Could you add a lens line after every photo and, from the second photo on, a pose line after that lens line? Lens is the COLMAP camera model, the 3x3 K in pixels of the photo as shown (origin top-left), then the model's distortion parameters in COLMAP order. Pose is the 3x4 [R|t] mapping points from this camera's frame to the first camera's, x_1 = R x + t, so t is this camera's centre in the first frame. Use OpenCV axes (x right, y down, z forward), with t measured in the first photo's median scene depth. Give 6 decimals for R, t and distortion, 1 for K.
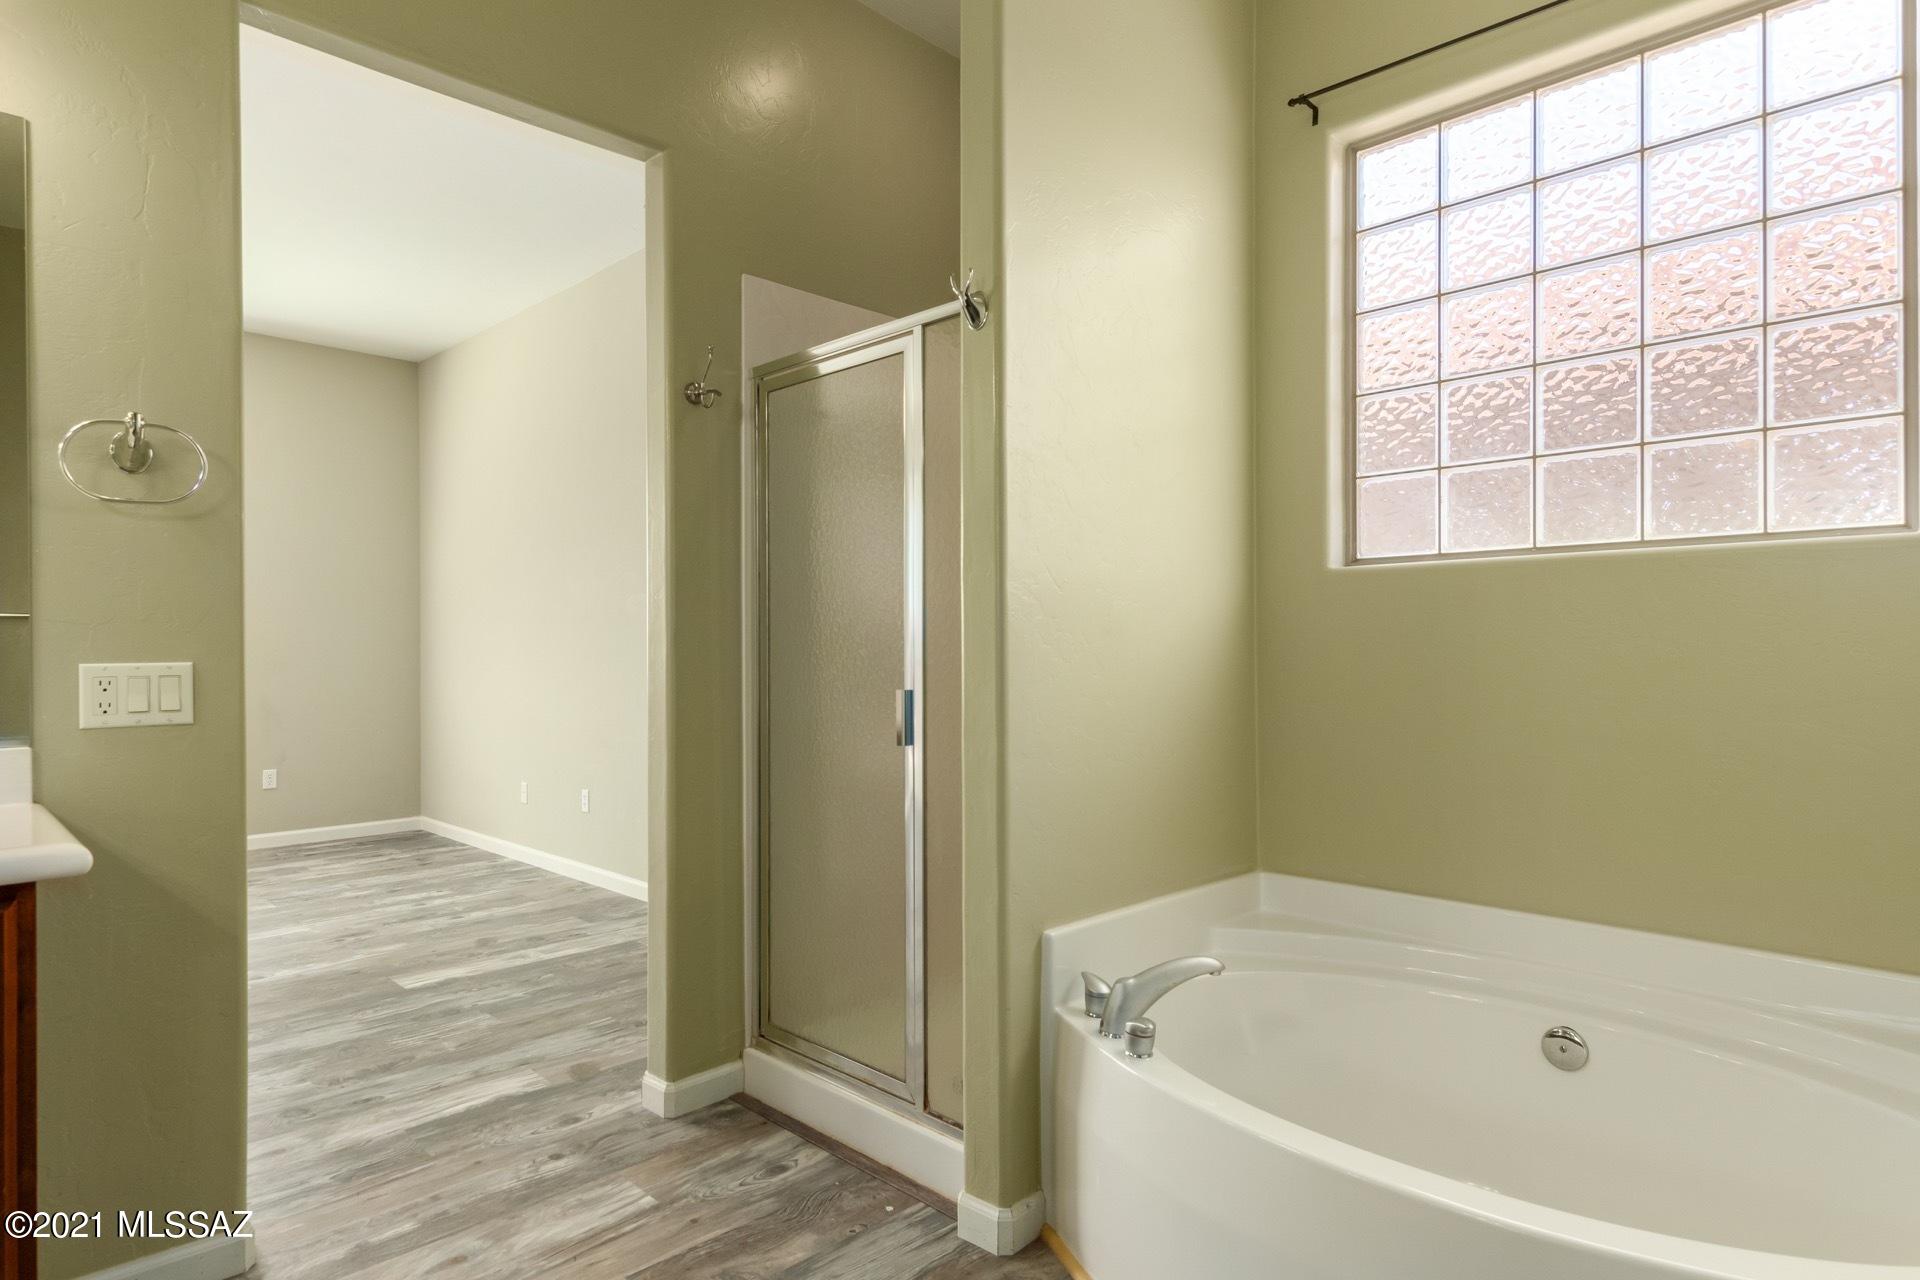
lens RADIAL K [[1077.7, 0, 965.9], [0, 1077.7, 645.4], [0, 0, 1]] dist [0.017859, -0.001427]
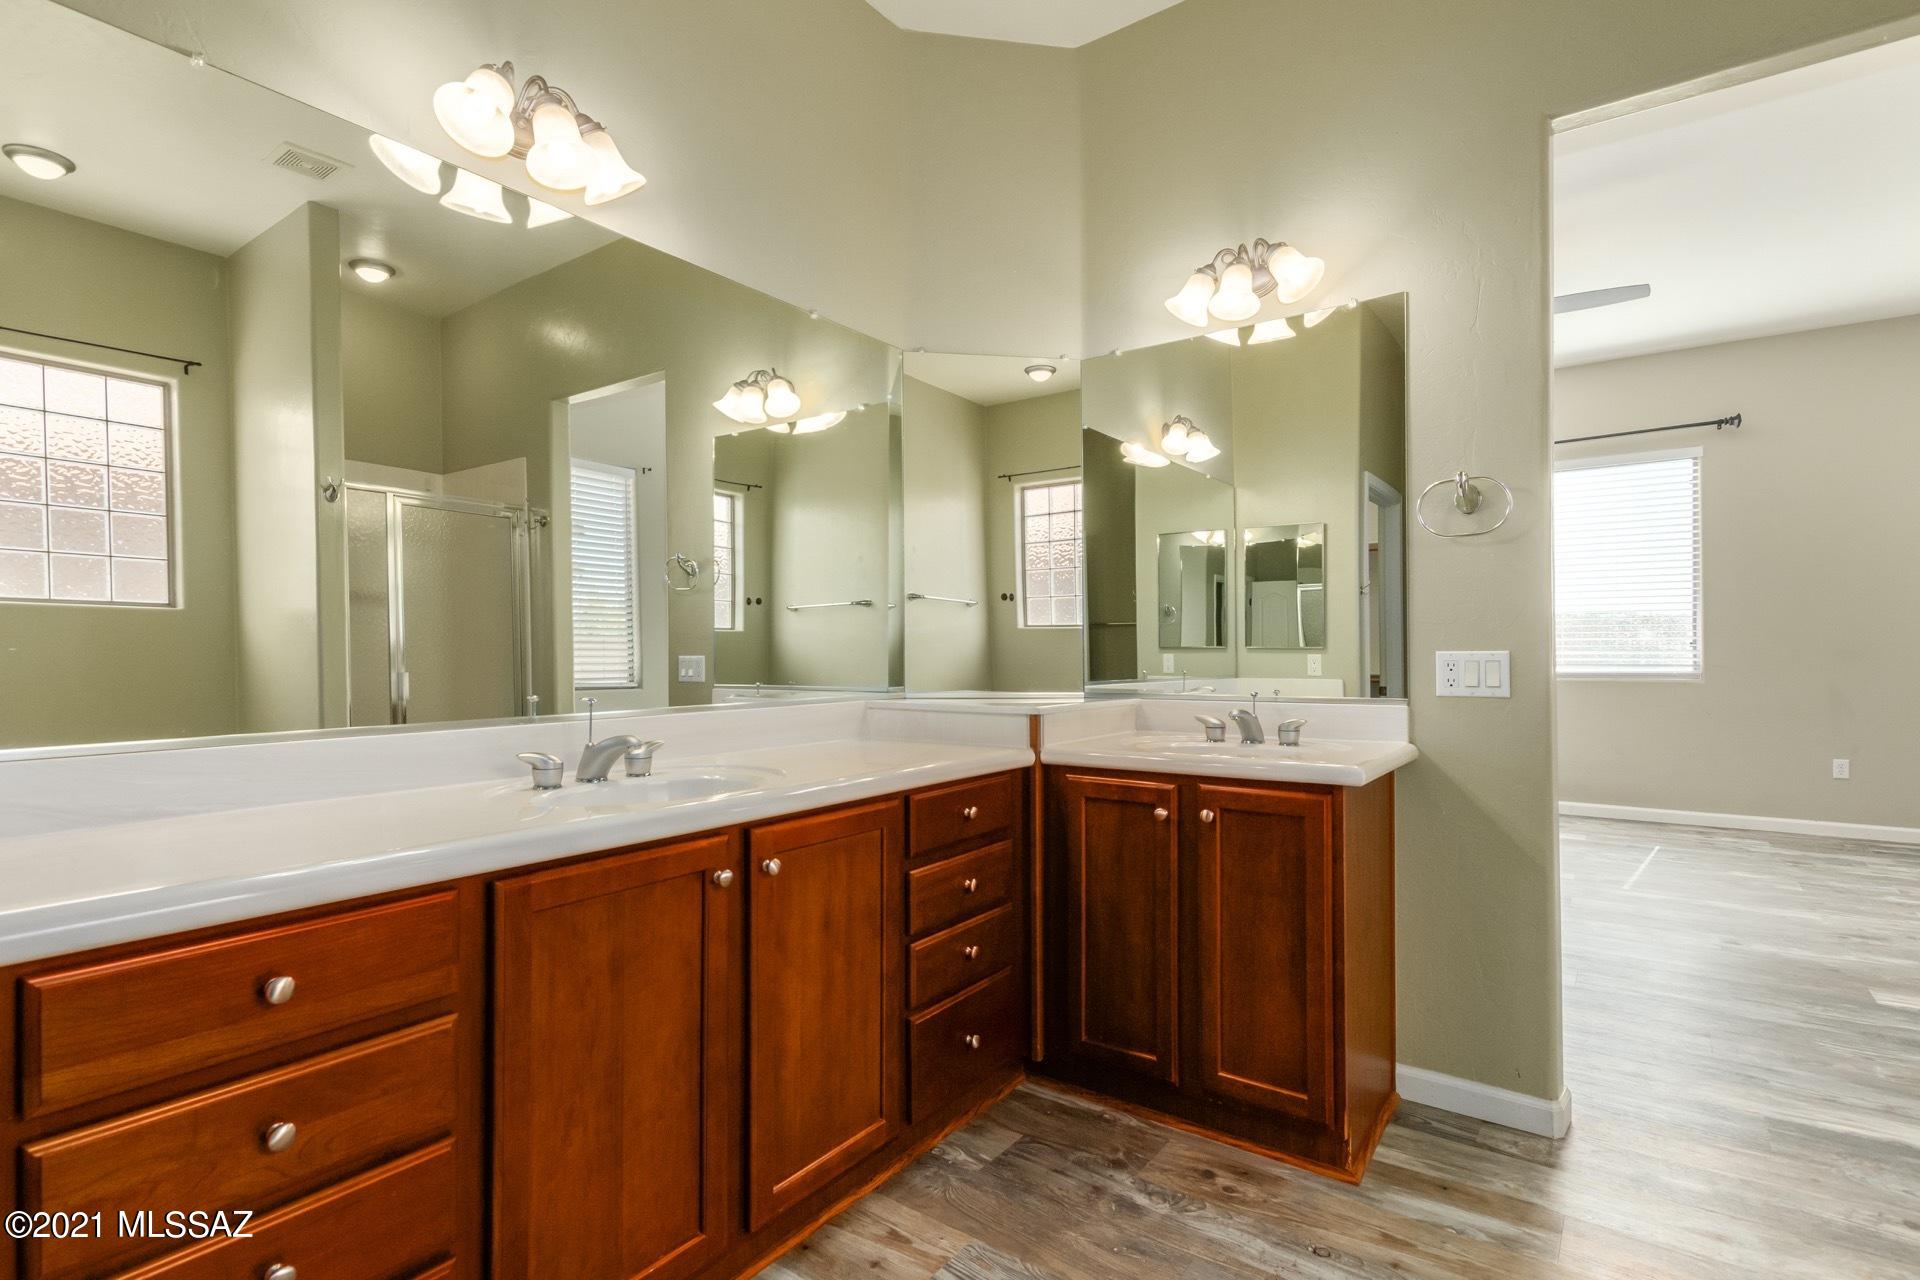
lens RADIAL K [[940.6, 0, 947.5], [0, 940.6, 644.3], [0, 0, 1]] dist [0.014221, -0.005532]
pose [[0.155941, 0.004416, -0.987757, 0.191858], [0.004164, 0.999978, 0.005128, -0.001066], [0.987758, -0.004912, 0.155919, 0.092043]]
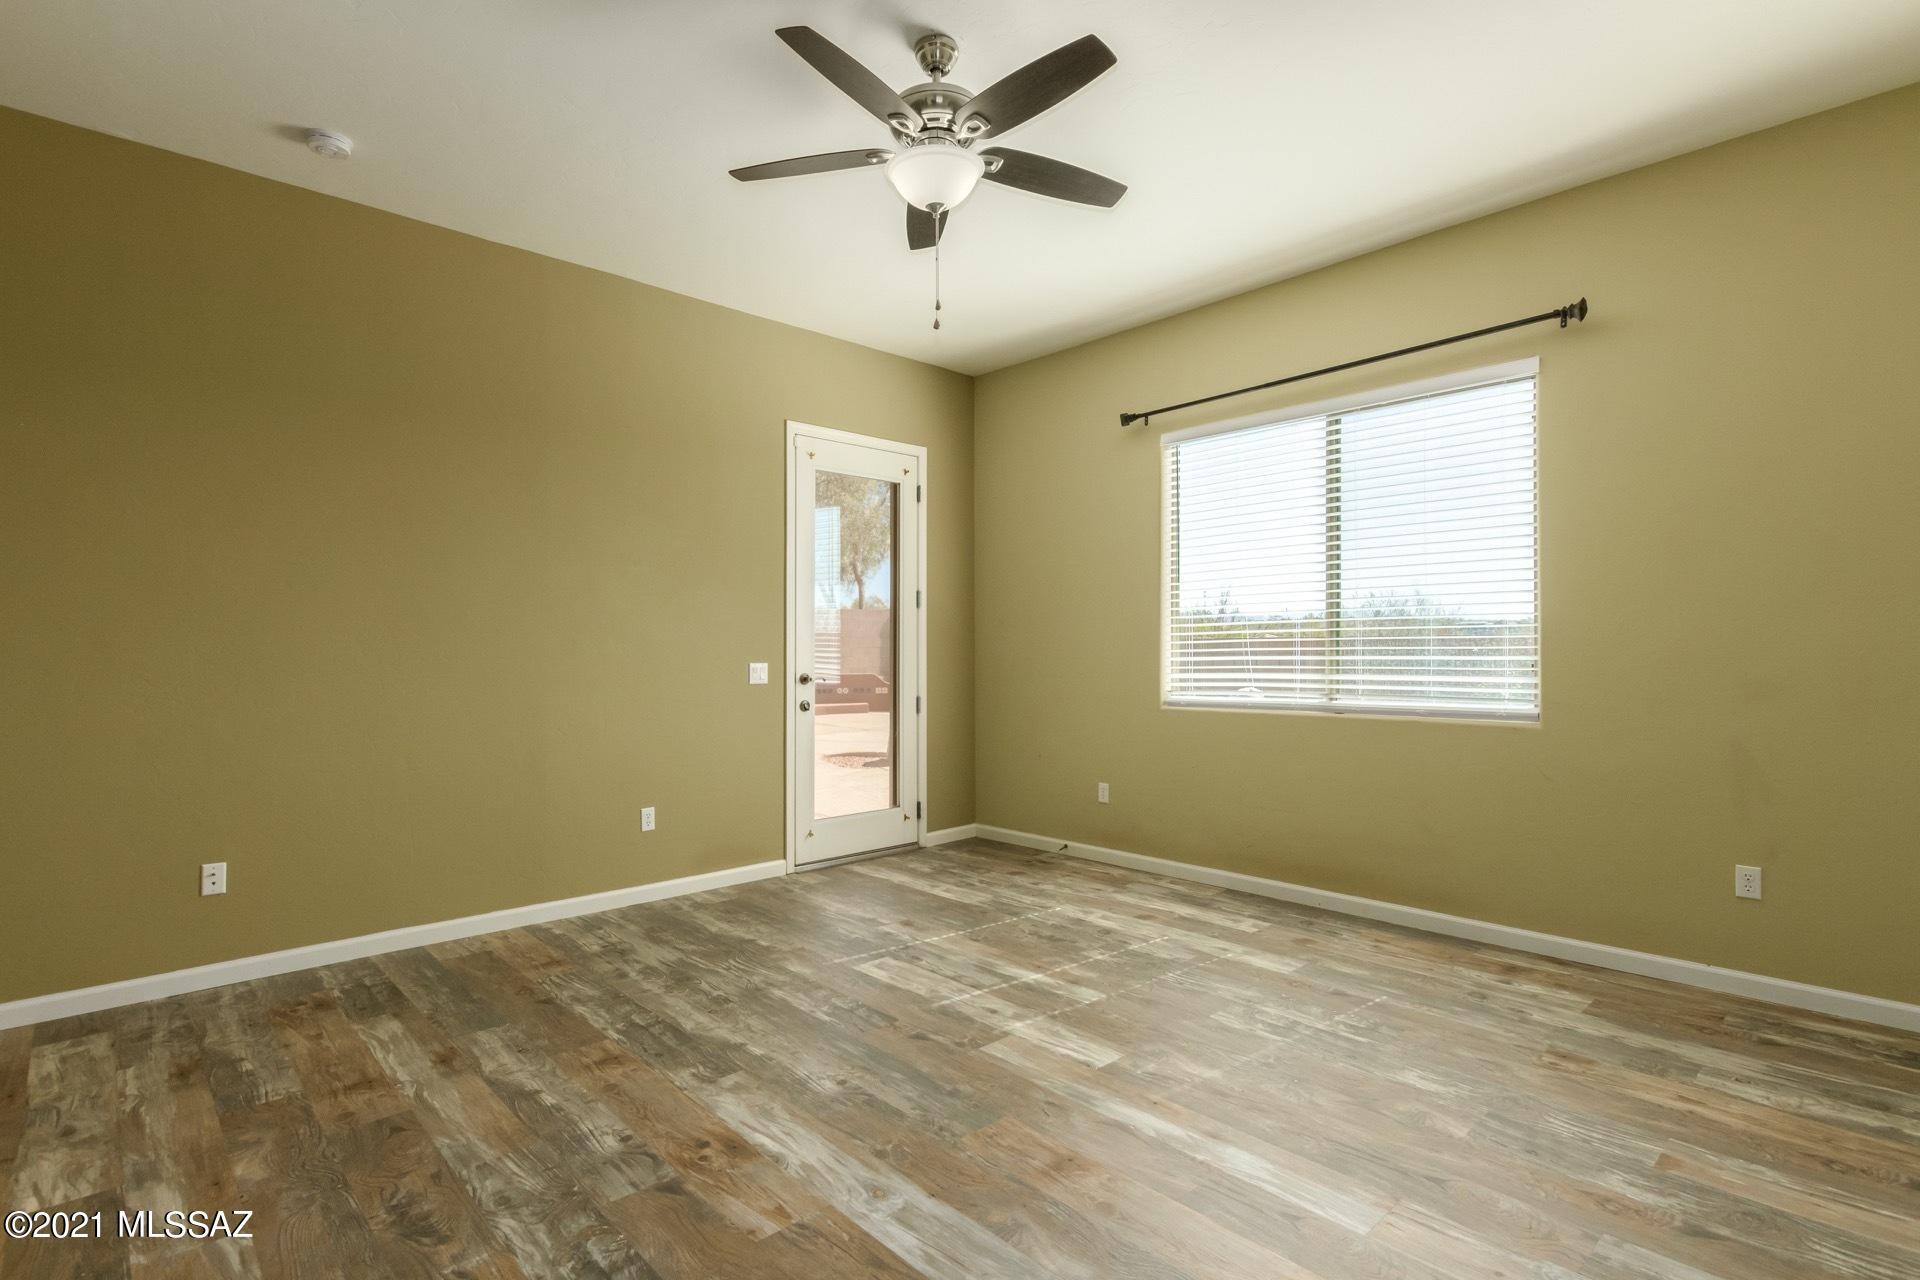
lens RADIAL K [[921.8, 0, 956.0], [0, 921.8, 653.5], [0, 0, 1]] dist [0.007004, 0.000155]
pose [[-0.038865, 0.011628, -0.999177, -0.231657], [0.009209, 0.999894, 0.011278, -0.023839], [0.999202, -0.008764, -0.038968, 1.158971]]
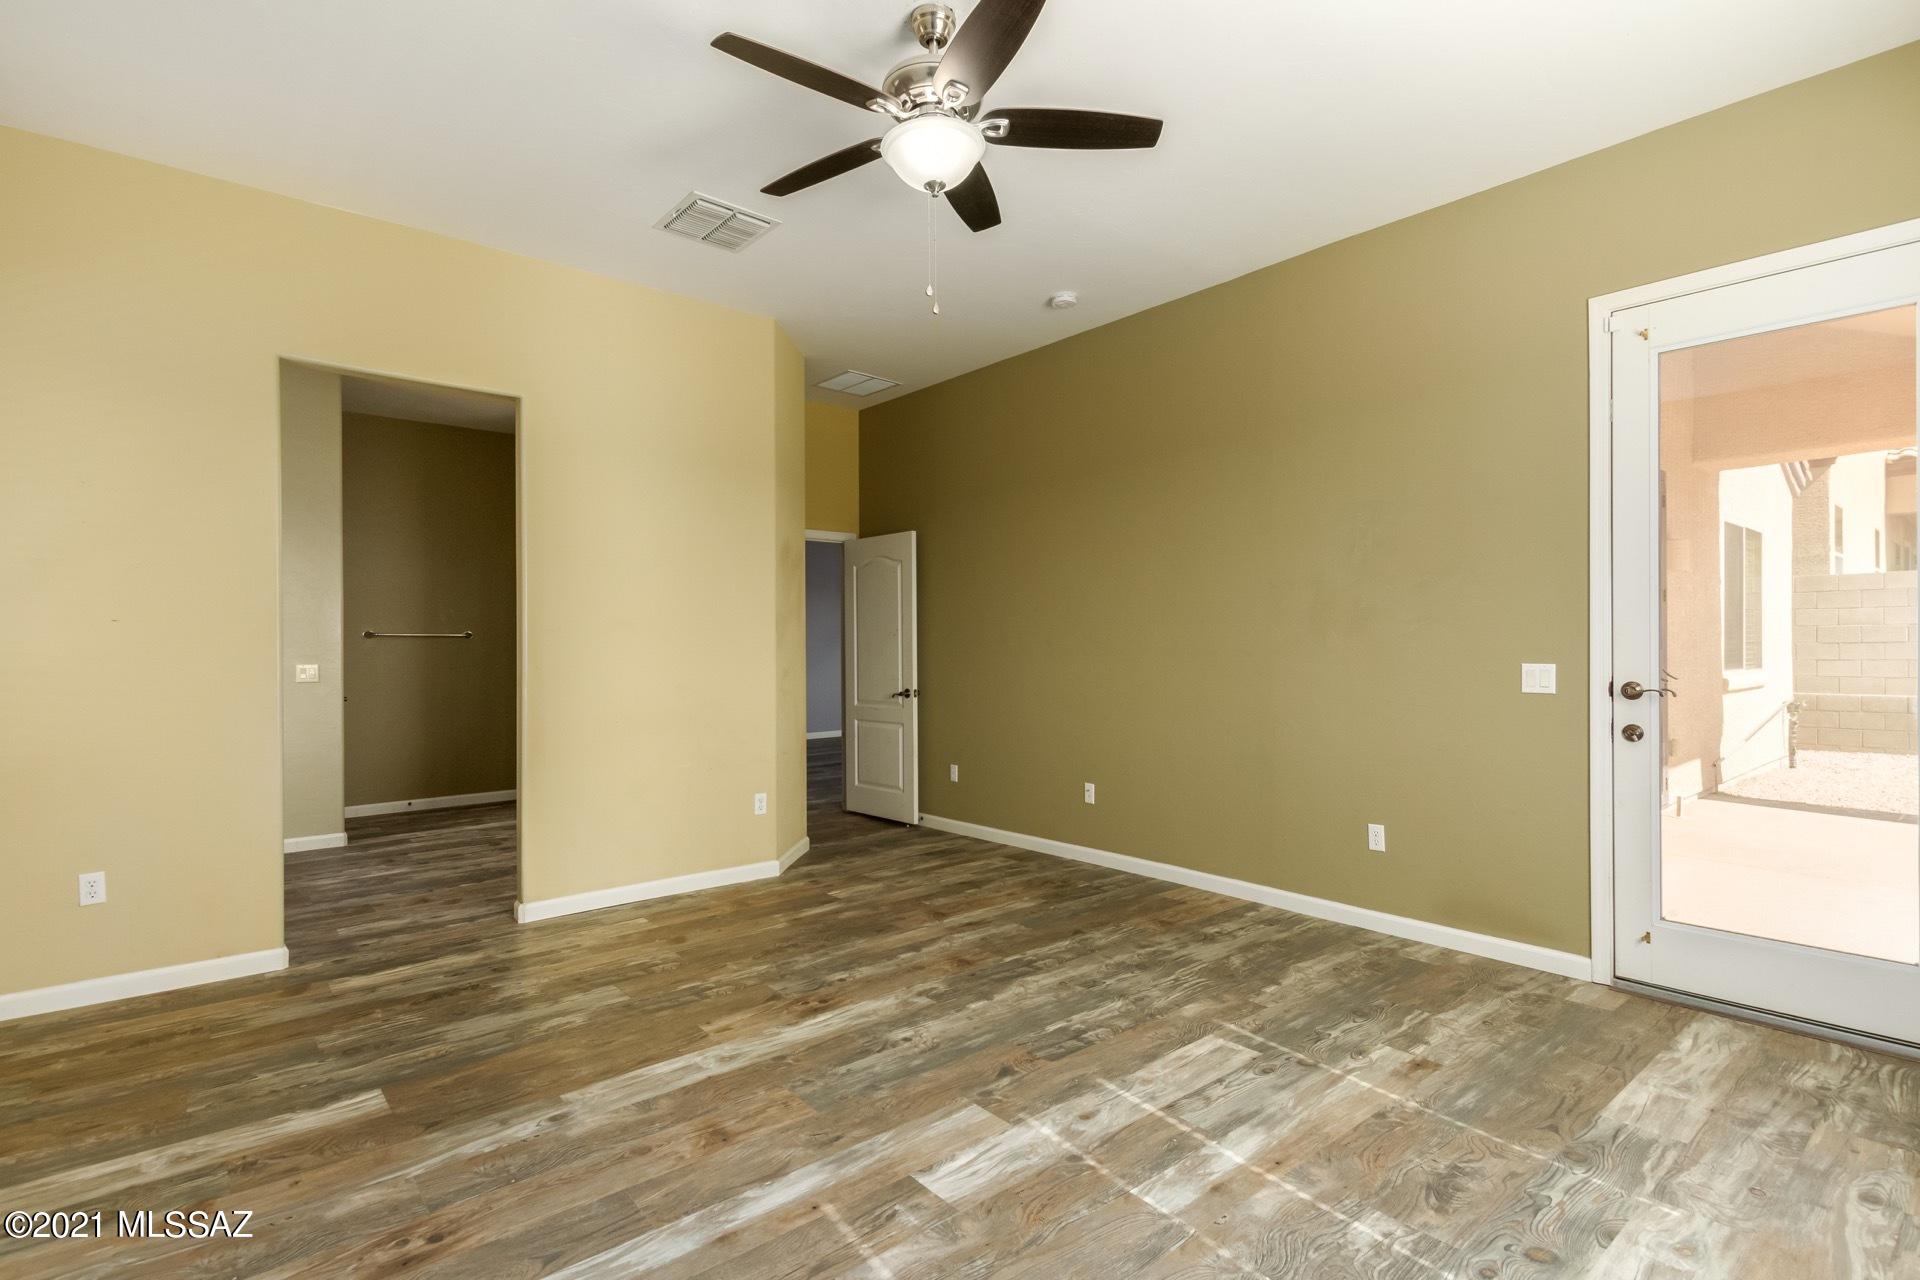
lens RADIAL K [[921.8, 0, 956.7], [0, 921.8, 645.5], [0, 0, 1]] dist [0.007004, 0.000155]
pose [[-0.996775, 0.009907, 0.079635, -1.166335], [0.009515, 0.999941, -0.005293, -0.015395], [-0.079683, -0.004519, -0.996810, 1.921654]]
